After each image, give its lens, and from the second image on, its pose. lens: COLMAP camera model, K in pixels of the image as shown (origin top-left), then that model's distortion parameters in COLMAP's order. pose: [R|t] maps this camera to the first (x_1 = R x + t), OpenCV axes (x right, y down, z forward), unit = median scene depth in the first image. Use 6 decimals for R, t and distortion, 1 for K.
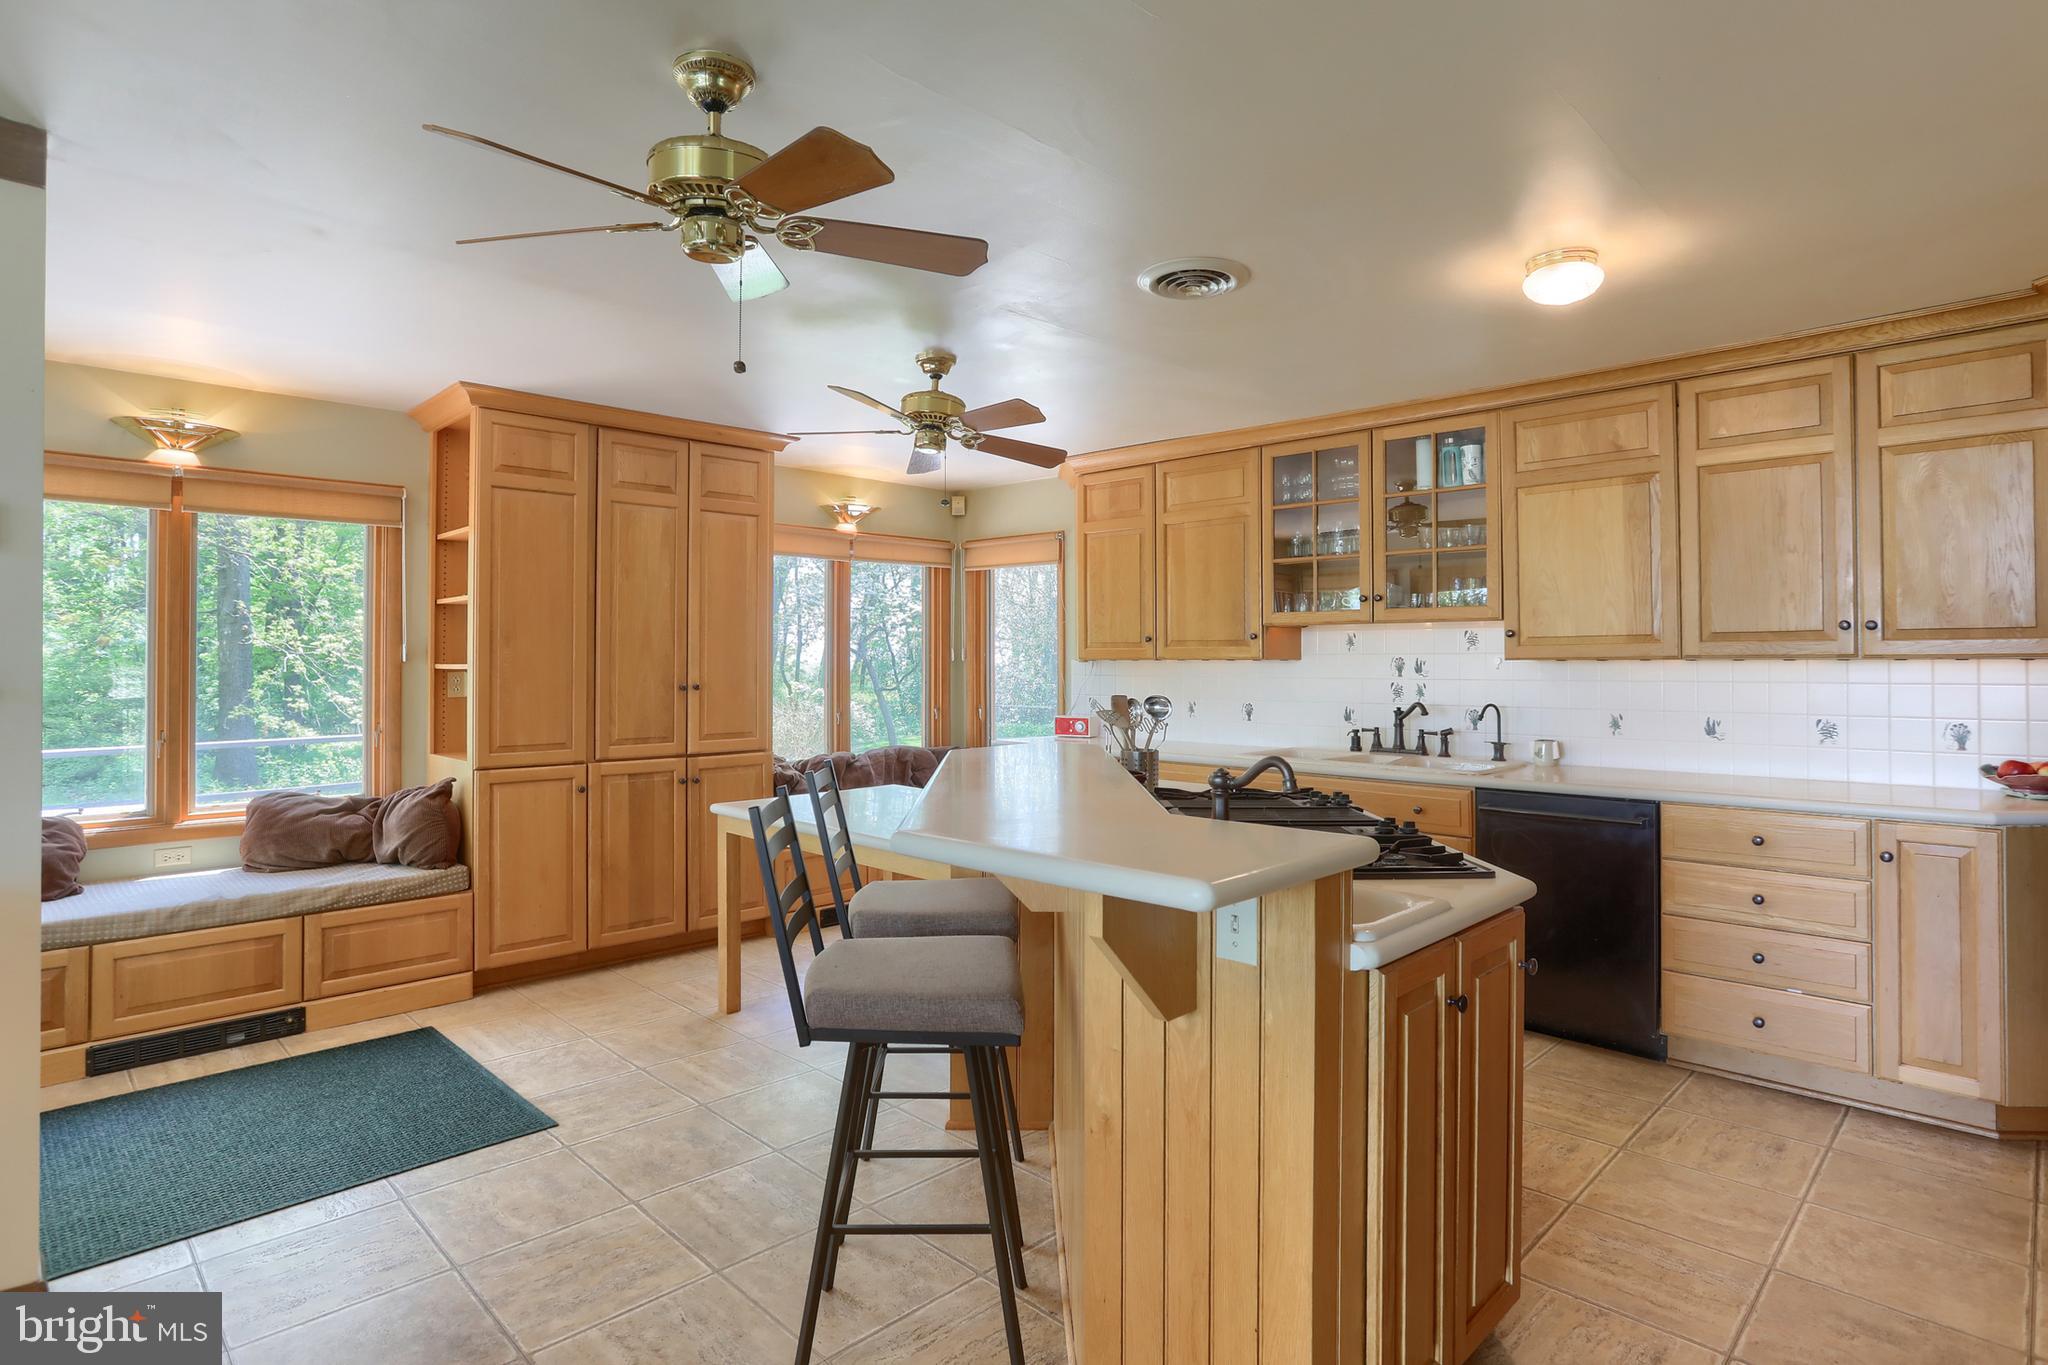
lens RADIAL K [[1050.3, 0, 1015.0], [0, 1050.3, 639.6], [0, 0, 1]] dist [-0.066304, 0.037095]
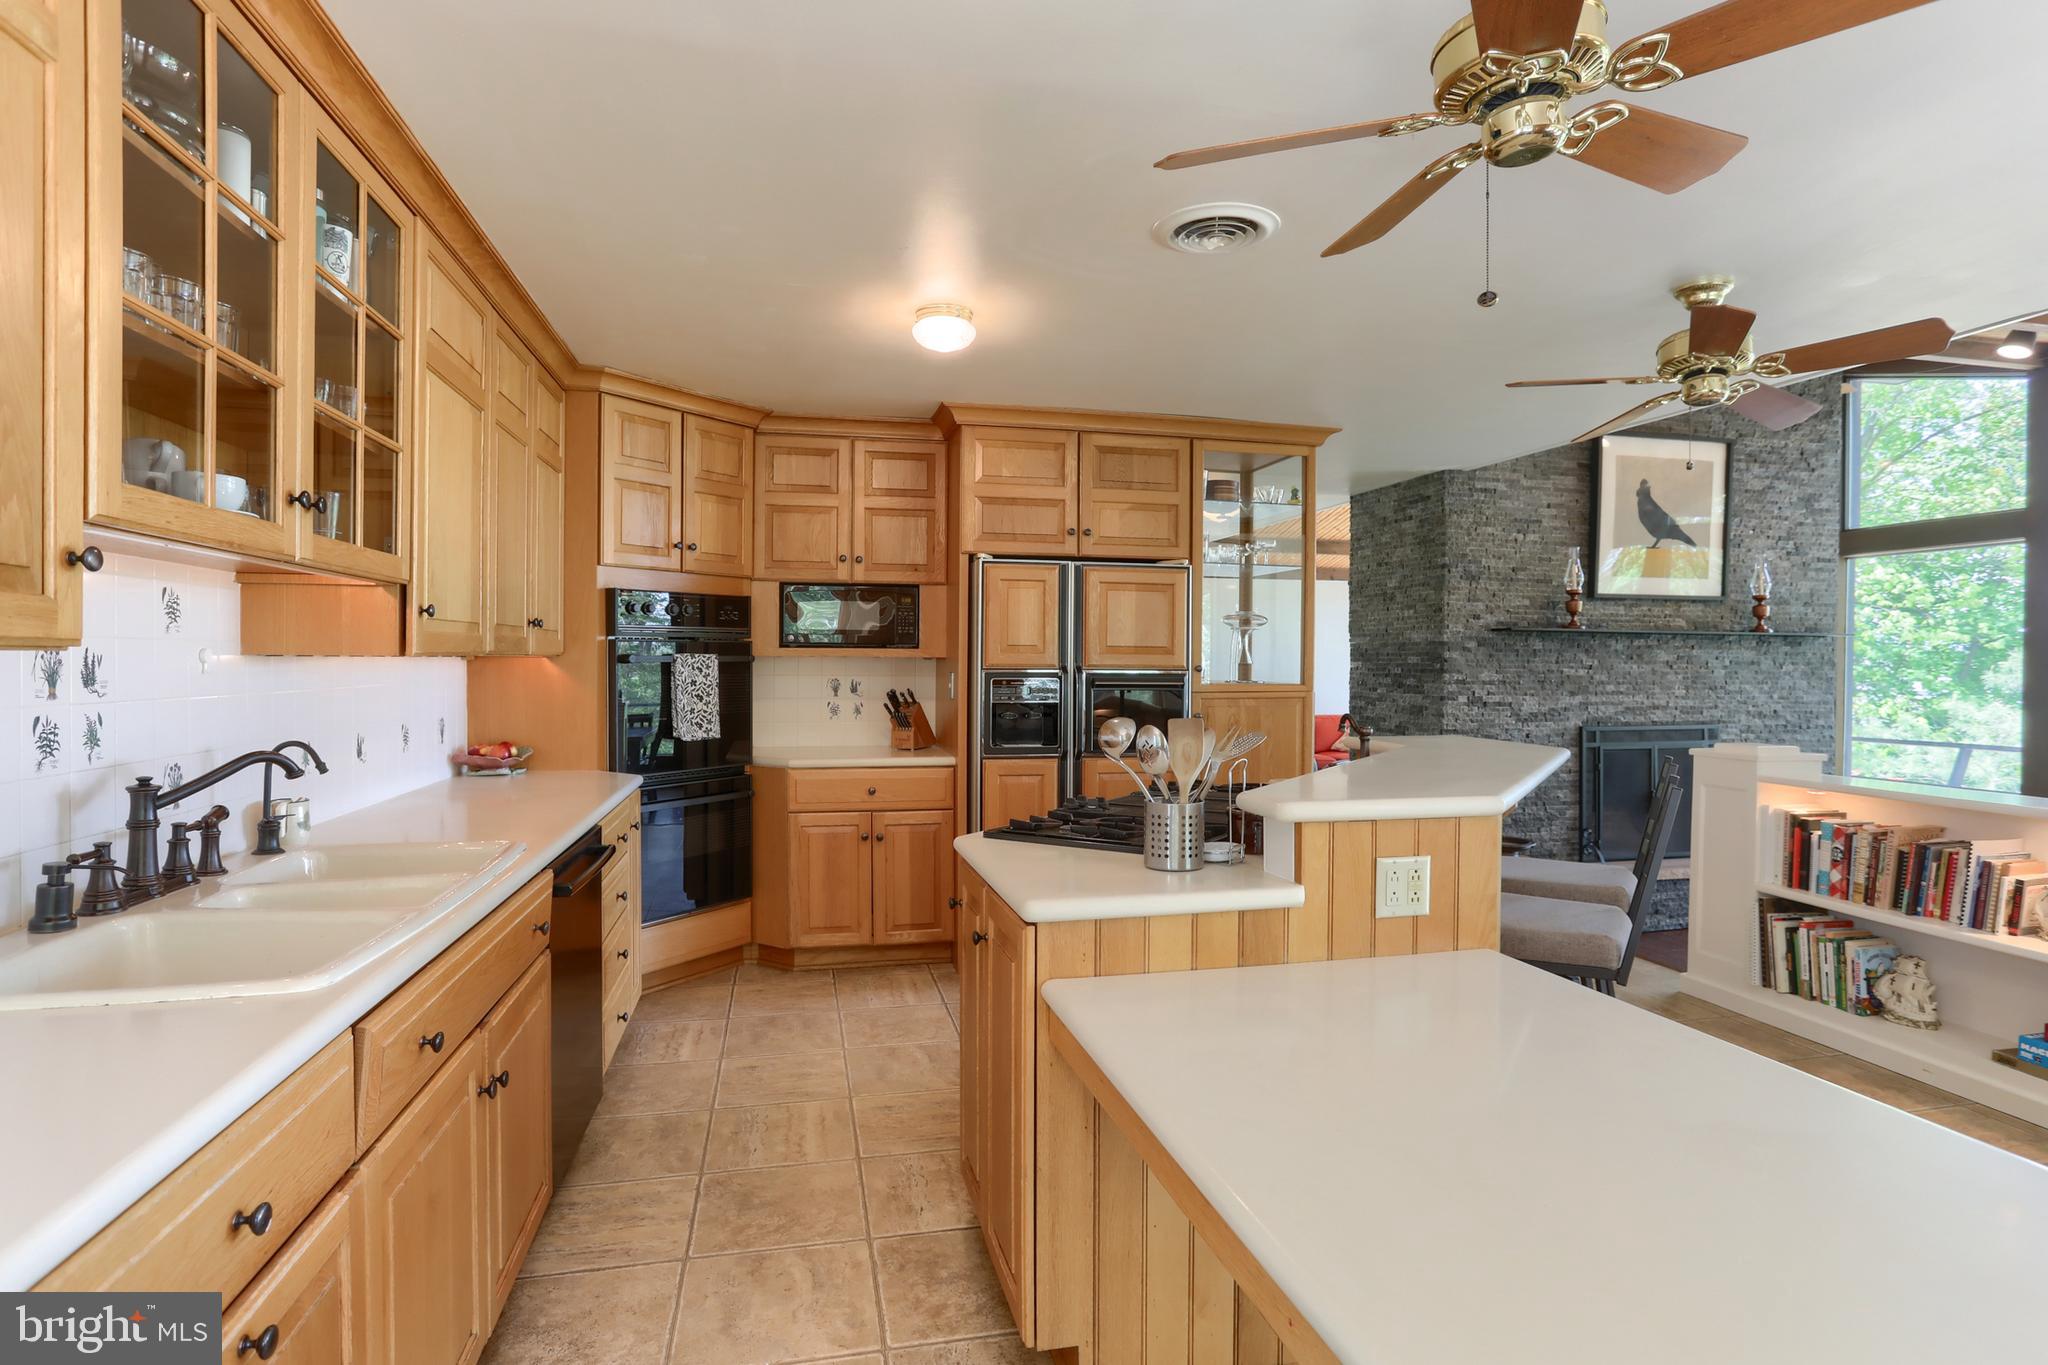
lens RADIAL K [[1058.2, 0, 1022.8], [0, 1058.2, 677.9], [0, 0, 1]] dist [-0.060412, 0.033953]
pose [[-0.845084, -0.012184, 0.534495, -0.113128], [-0.015267, 0.999883, -0.001345, 0.026296], [-0.534415, -0.009297, -0.845171, 1.244099]]
